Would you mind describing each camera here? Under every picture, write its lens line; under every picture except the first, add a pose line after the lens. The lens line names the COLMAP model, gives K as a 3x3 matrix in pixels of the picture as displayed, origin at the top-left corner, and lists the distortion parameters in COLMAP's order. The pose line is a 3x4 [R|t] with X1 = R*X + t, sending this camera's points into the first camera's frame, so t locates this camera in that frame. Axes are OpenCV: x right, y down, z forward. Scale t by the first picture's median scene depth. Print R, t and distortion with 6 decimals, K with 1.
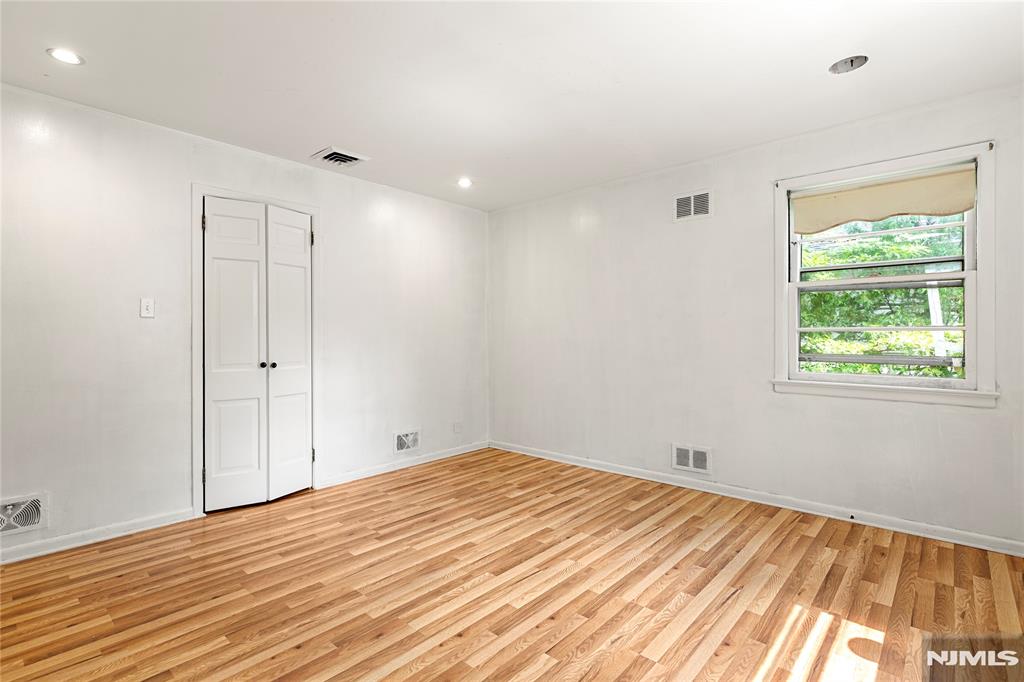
lens RADIAL K [[490.2, 0, 514.0], [0, 490.2, 338.6], [0, 0, 1]] dist [-0.001187, -0.000060]
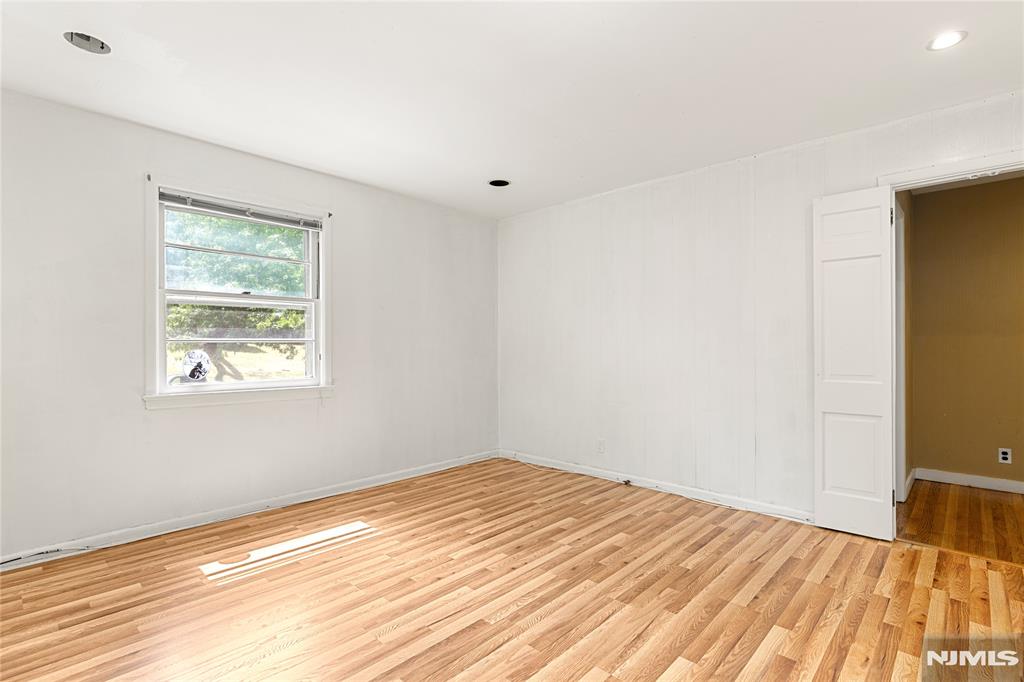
lens RADIAL K [[490.2, 0, 511.2], [0, 490.2, 343.3], [0, 0, 1]] dist [-0.001187, -0.000060]
pose [[-0.999607, 0.004076, 0.027718, -0.128993], [0.004063, 0.999992, -0.000534, -0.007338], [-0.027720, -0.000421, -0.999616, 2.102467]]
